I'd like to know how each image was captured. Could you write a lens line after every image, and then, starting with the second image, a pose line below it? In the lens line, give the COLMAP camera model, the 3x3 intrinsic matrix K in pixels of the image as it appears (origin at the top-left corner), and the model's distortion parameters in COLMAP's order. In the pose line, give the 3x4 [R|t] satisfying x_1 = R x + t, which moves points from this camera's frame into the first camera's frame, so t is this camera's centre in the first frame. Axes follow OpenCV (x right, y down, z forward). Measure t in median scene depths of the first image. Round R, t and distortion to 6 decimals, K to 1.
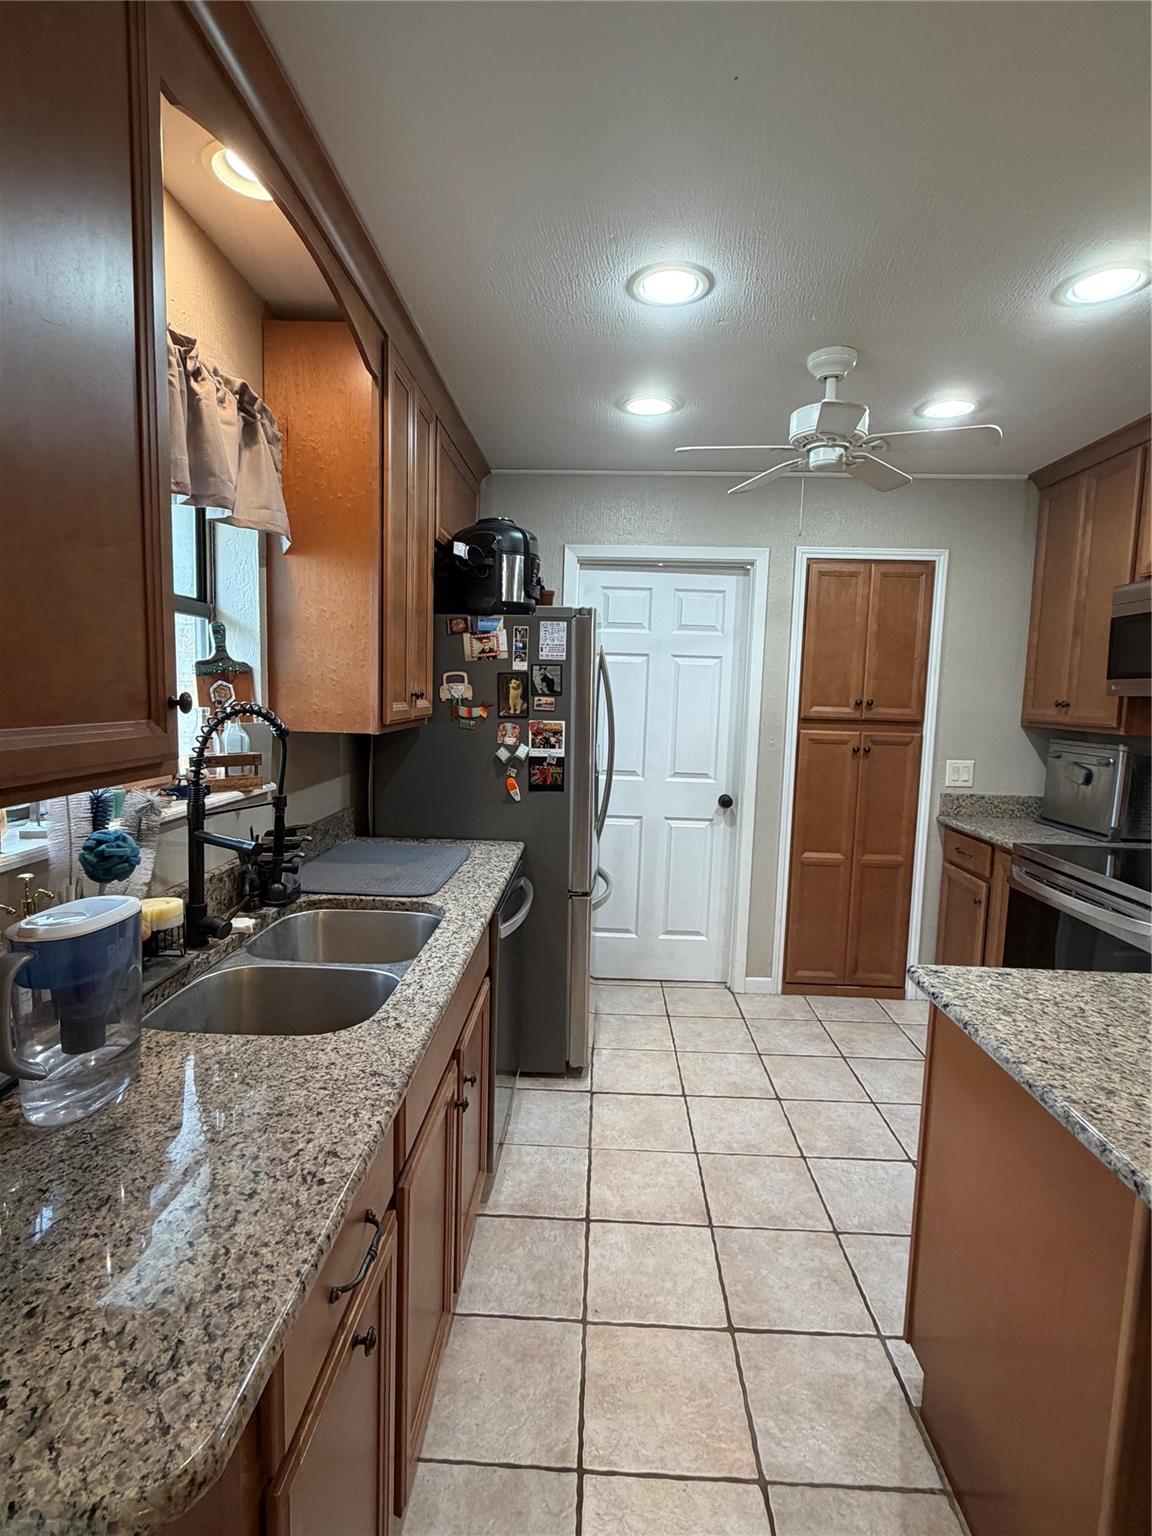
lens RADIAL K [[759.9, 0, 572.6], [0, 759.9, 765.1], [0, 0, 1]] dist [-0.000217, -0.000001]
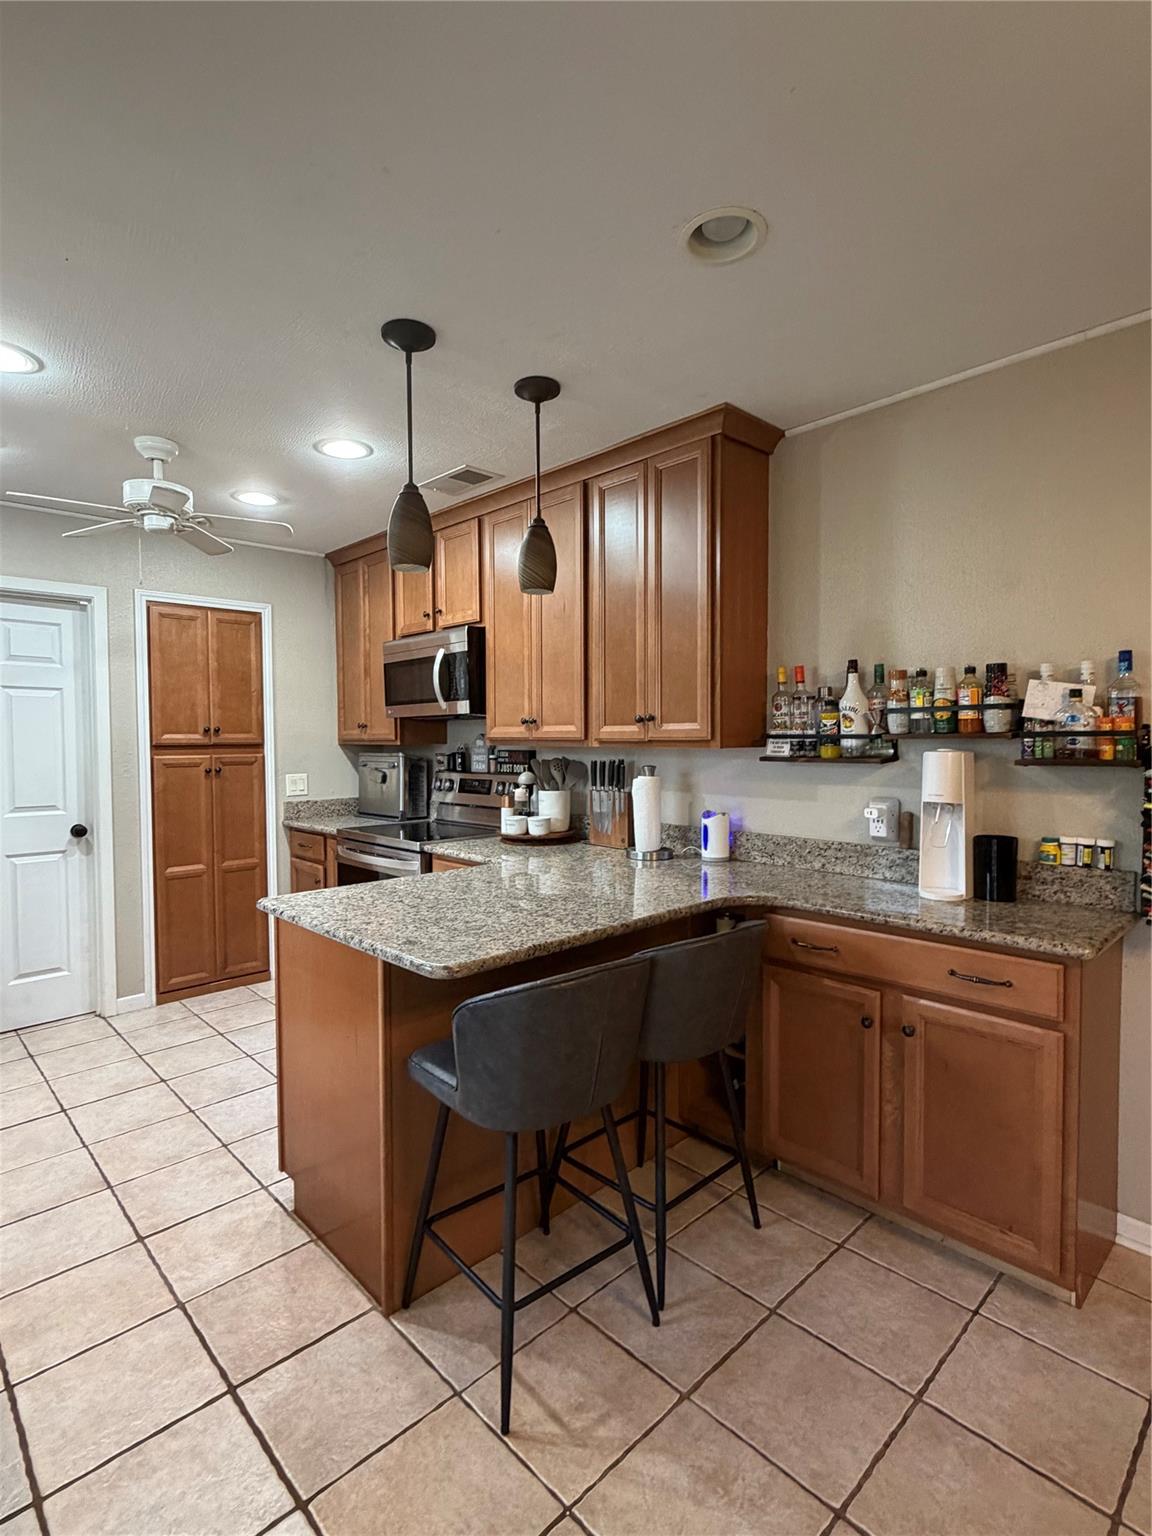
lens RADIAL K [[759.9, 0, 572.6], [0, 759.9, 765.1], [0, 0, 1]] dist [-0.000217, -0.000001]
pose [[0.693617, -0.058523, 0.717963, -0.070089], [0.098220, 0.995069, -0.013778, 0.042998], [-0.713616, 0.080075, 0.695945, -0.196607]]
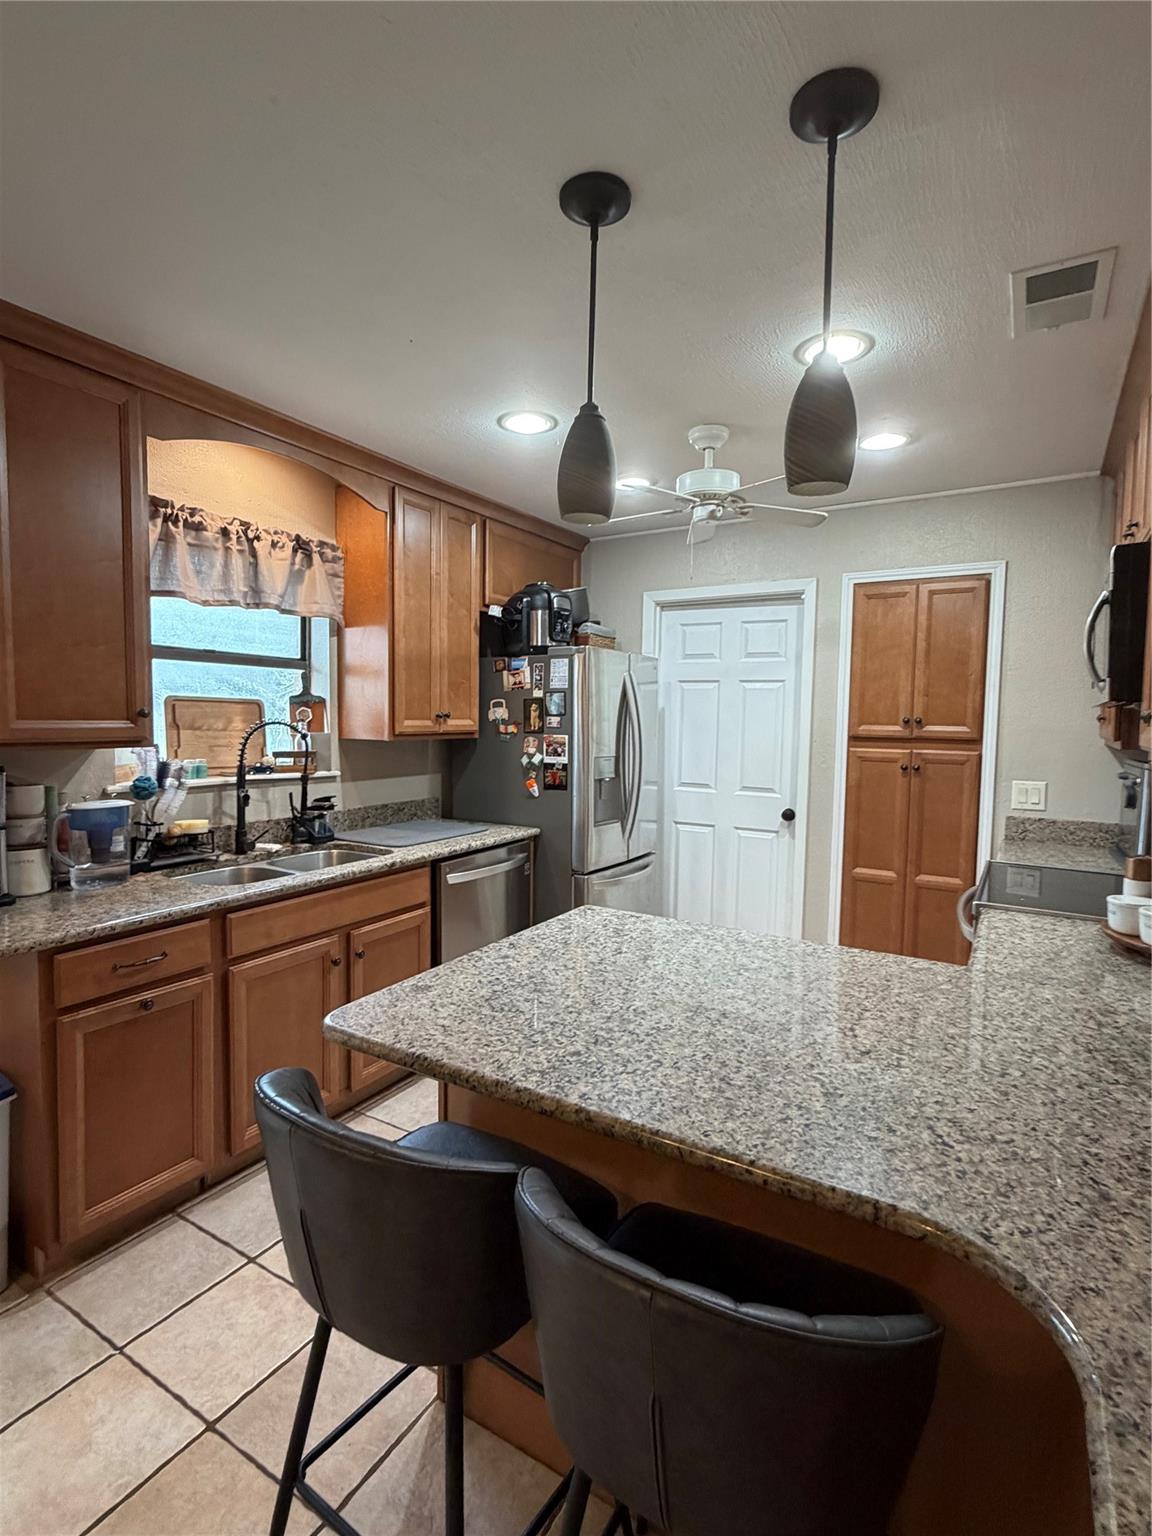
lens RADIAL K [[759.9, 0, 572.6], [0, 759.9, 765.1], [0, 0, 1]] dist [-0.000217, -0.000001]
pose [[0.873445, 0.016413, -0.486647, 0.501795], [-0.038424, 0.998638, -0.035282, 0.029937], [0.485405, 0.049516, 0.872886, -0.091510]]
